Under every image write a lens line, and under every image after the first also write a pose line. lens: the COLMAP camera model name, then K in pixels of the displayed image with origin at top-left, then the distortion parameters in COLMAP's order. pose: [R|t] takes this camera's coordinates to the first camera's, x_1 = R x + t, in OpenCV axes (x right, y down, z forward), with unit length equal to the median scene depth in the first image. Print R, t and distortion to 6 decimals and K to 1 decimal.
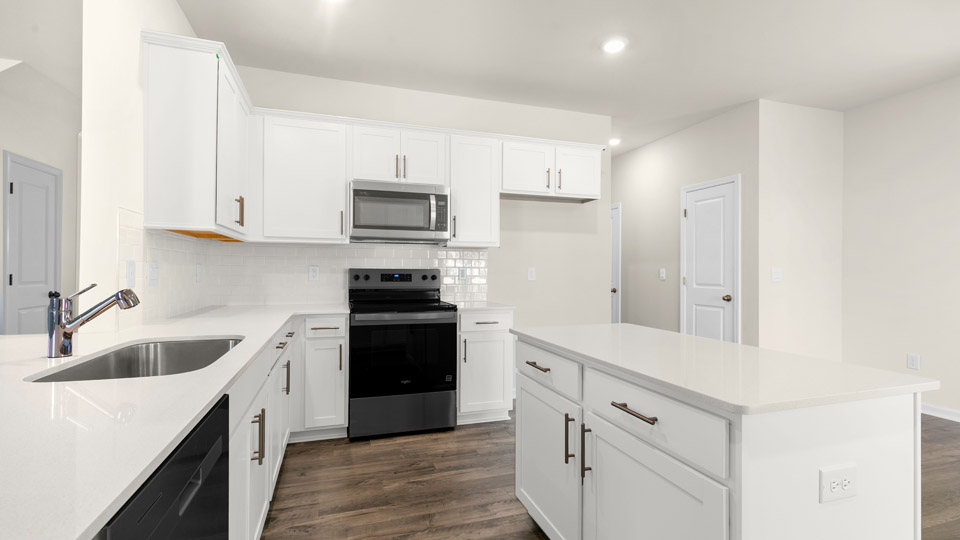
lens RADIAL K [[434.1, 0, 485.1], [0, 434.1, 271.0], [0, 0, 1]] dist [0.002009, 0.000012]
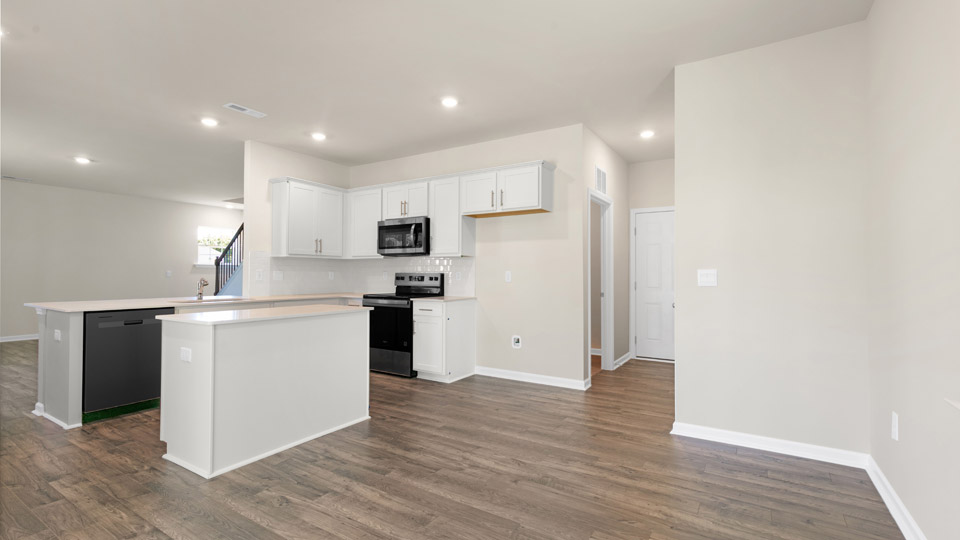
lens RADIAL K [[434.1, 0, 483.7], [0, 434.1, 269.9], [0, 0, 1]] dist [0.002009, 0.000012]
pose [[0.634158, -0.011553, -0.773117, 1.203039], [-0.000386, 0.999884, -0.015258, 0.008665], [0.773204, 0.009974, 0.634079, 0.222863]]
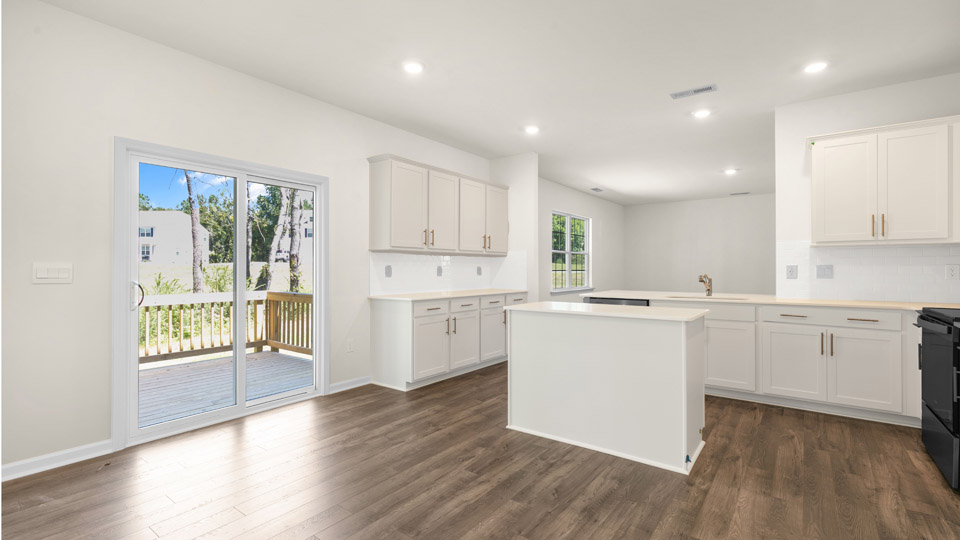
lens RADIAL K [[434.1, 0, 481.7], [0, 434.1, 269.1], [0, 0, 1]] dist [0.002009, 0.000012]
pose [[-0.824125, -0.008458, -0.566345, 0.918198], [-0.007246, 0.999964, -0.004390, 0.009435], [0.566362, 0.000486, -0.824156, 1.085565]]
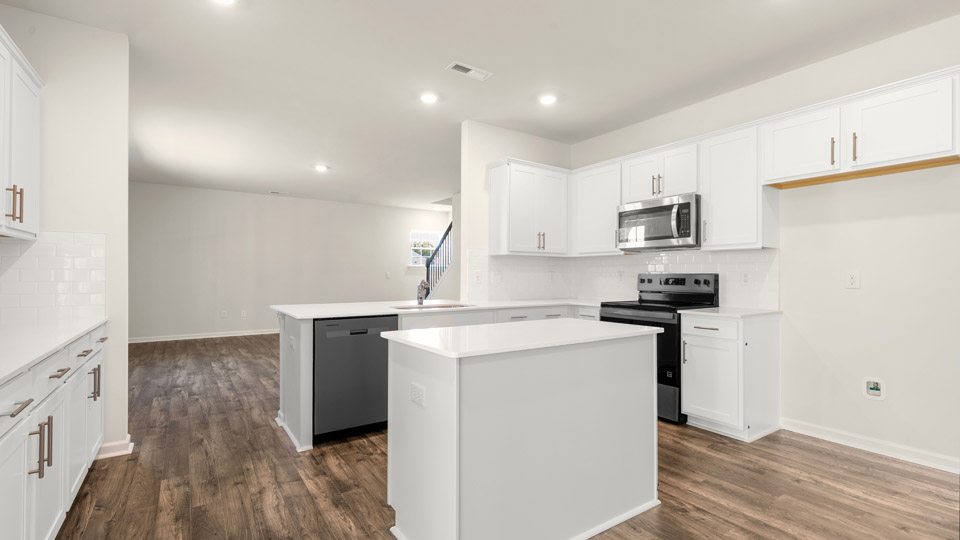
lens RADIAL K [[434.1, 0, 475.3], [0, 434.1, 272.3], [0, 0, 1]] dist [0.002009, 0.000012]
pose [[0.262314, -0.010958, -0.964920, 0.784867], [-0.001116, 0.999931, -0.011658, 0.005891], [0.964982, 0.004135, 0.262284, 0.232459]]
